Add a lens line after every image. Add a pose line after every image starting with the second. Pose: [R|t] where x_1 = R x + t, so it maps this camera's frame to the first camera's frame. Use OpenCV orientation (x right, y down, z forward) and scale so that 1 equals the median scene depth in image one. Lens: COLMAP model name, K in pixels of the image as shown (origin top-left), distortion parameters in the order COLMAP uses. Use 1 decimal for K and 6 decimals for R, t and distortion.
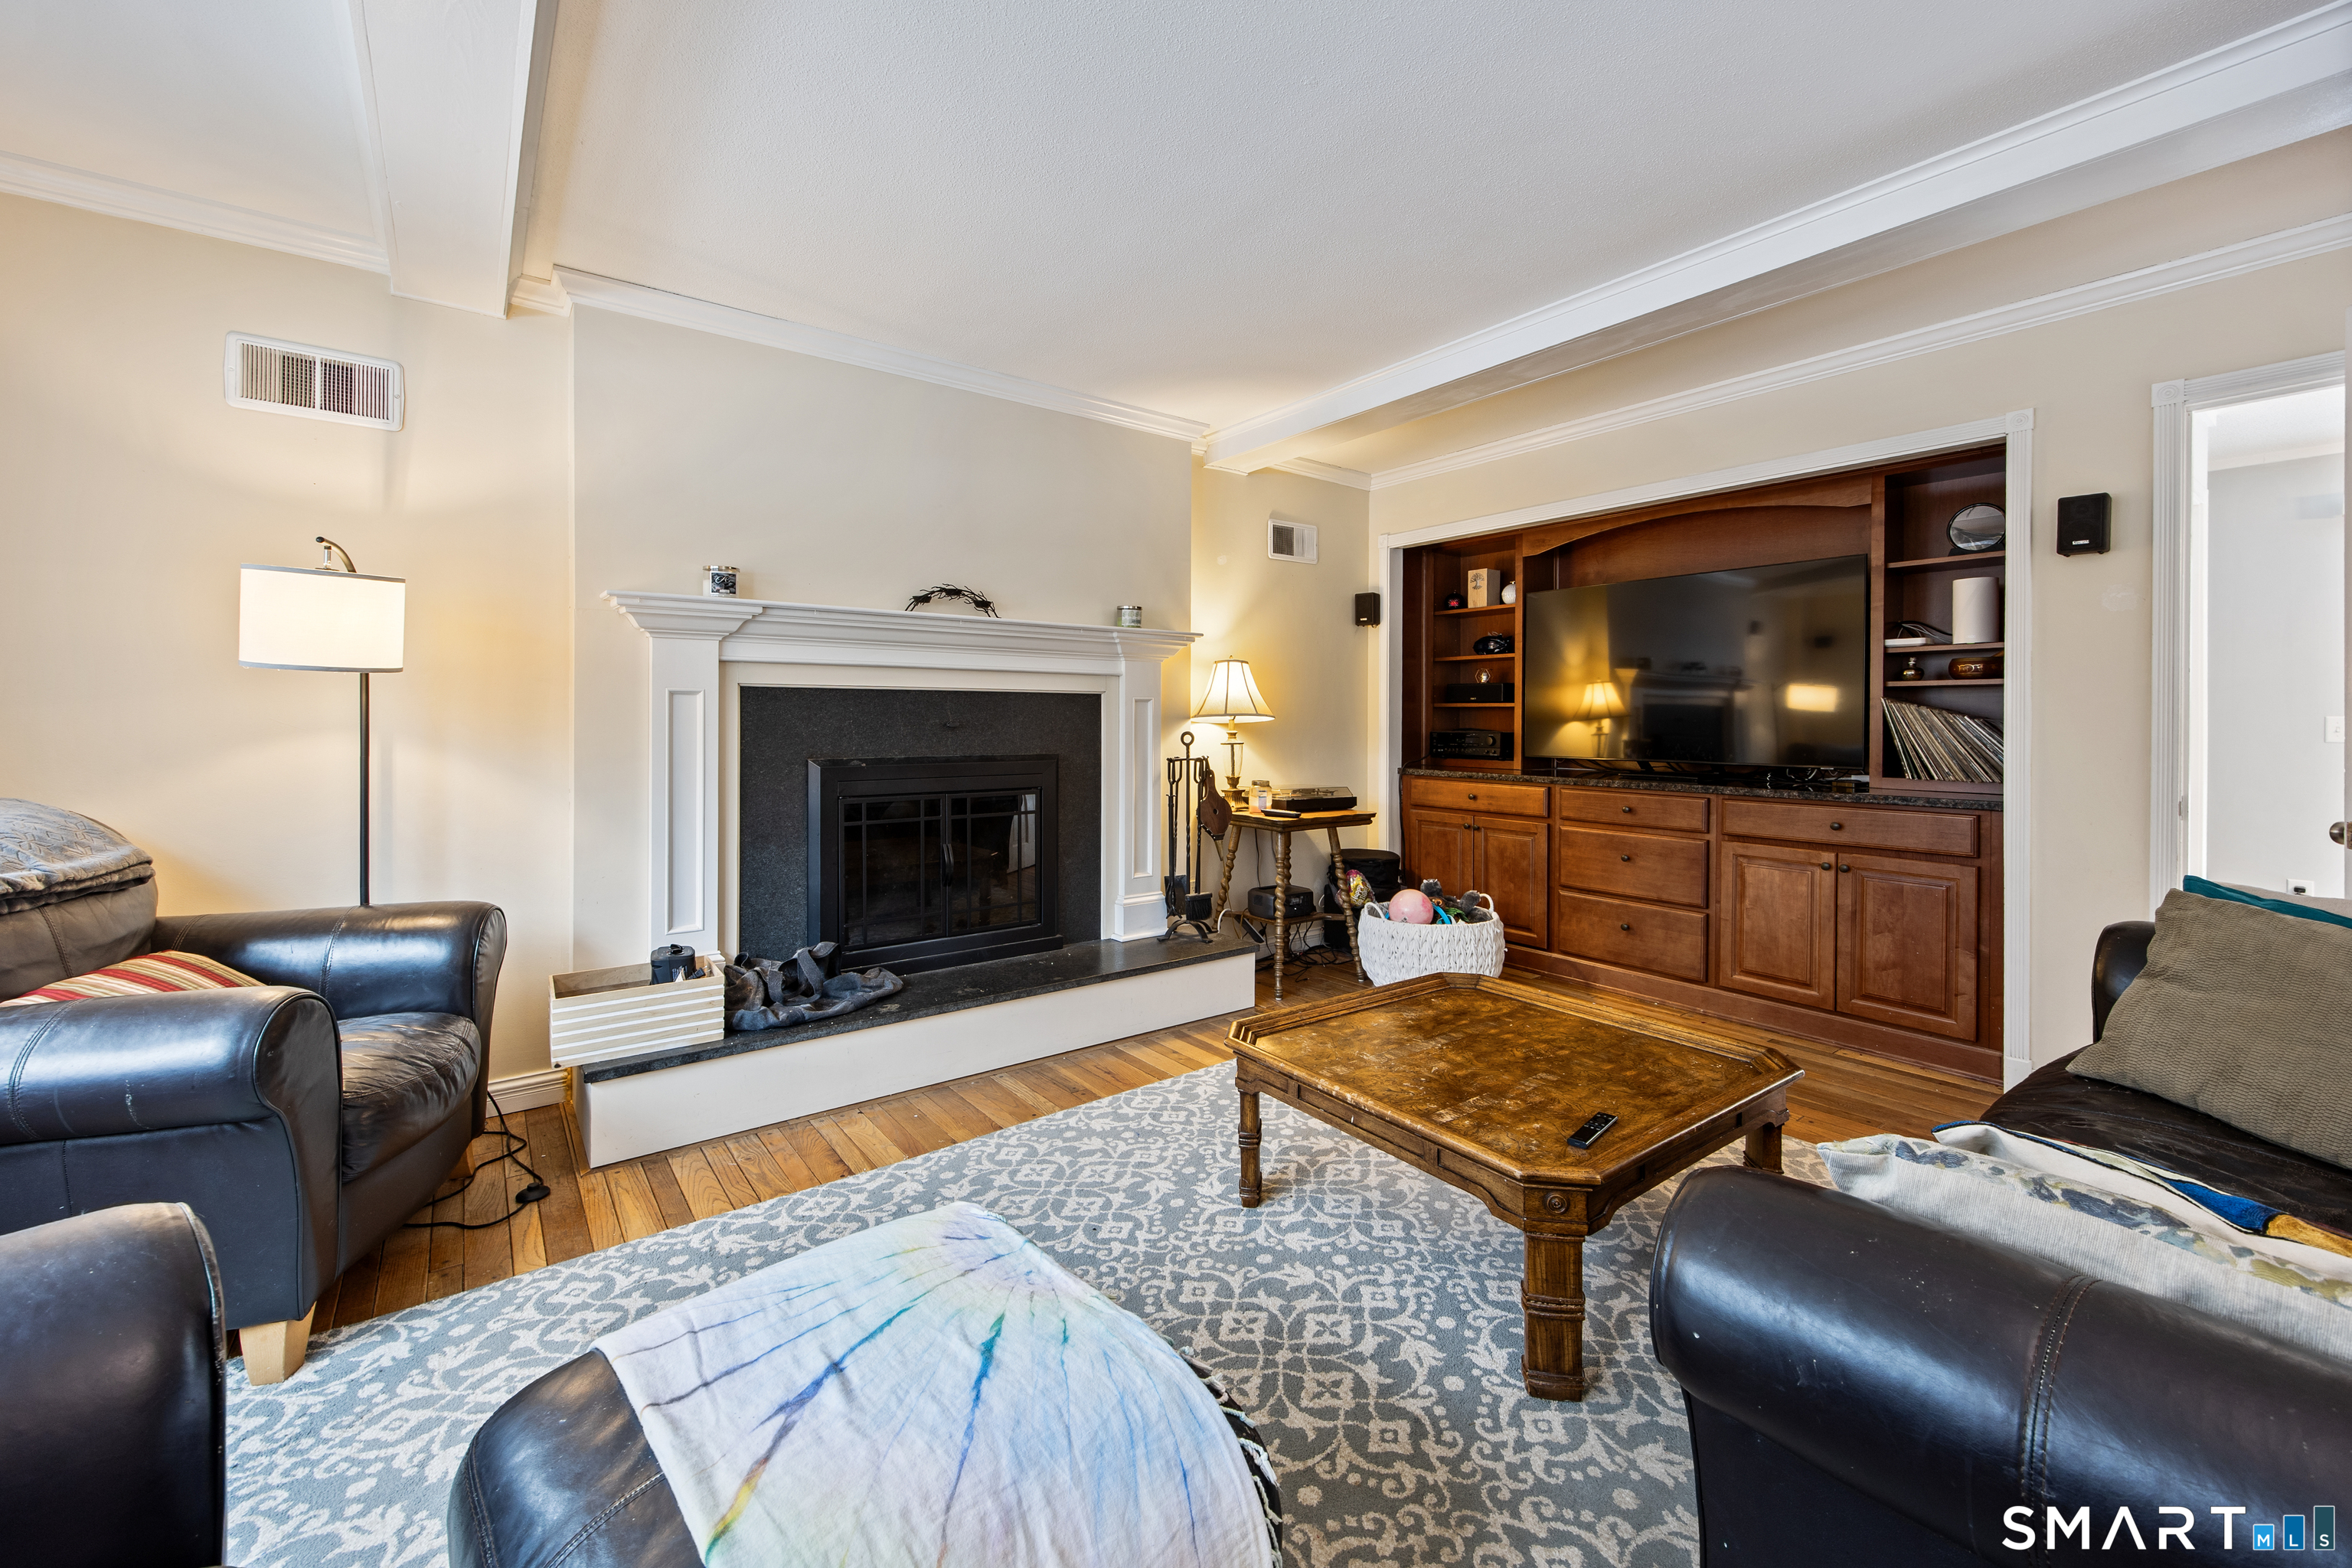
lens RADIAL K [[945.1, 0, 1191.1], [0, 945.1, 722.6], [0, 0, 1]] dist [-0.000157, 0.001207]
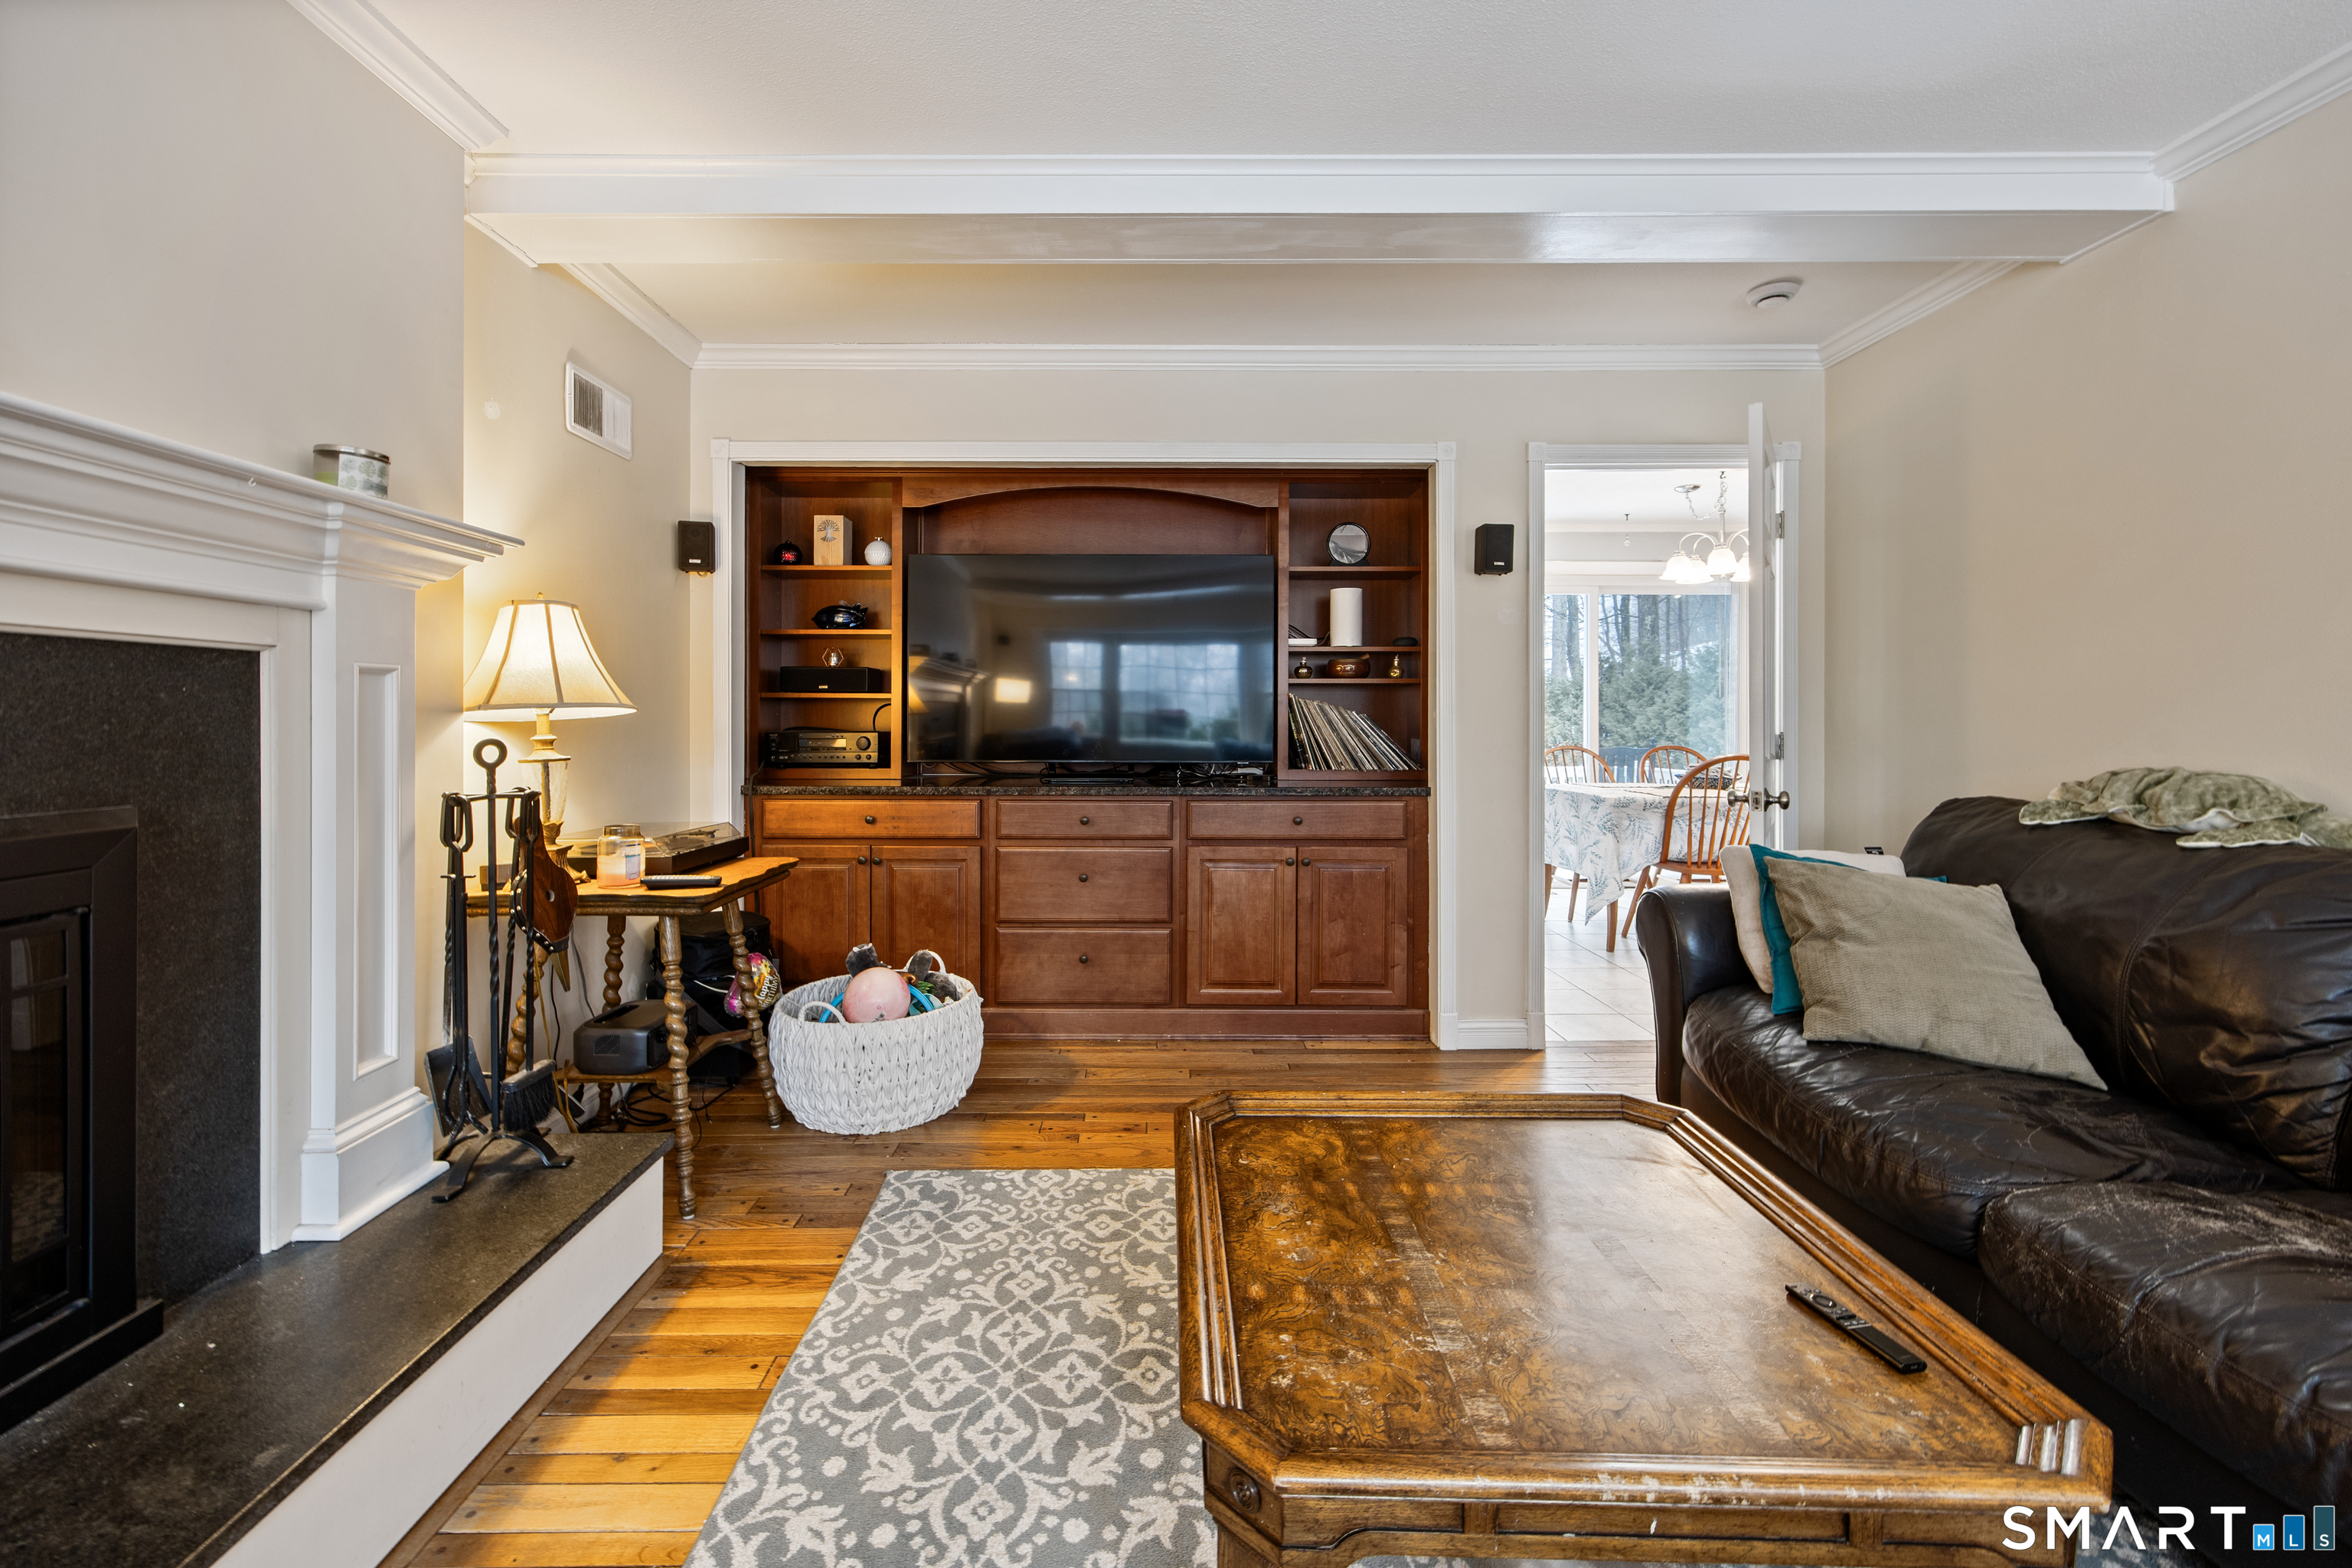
lens RADIAL K [[945.1, 0, 1127.7], [0, 945.1, 715.9], [0, 0, 1]] dist [-0.000157, 0.001207]
pose [[0.608356, -0.000654, 0.793664, -0.196634], [0.003208, 0.999994, -0.001635, -0.000367], [-0.793658, 0.003541, 0.608354, 0.468916]]
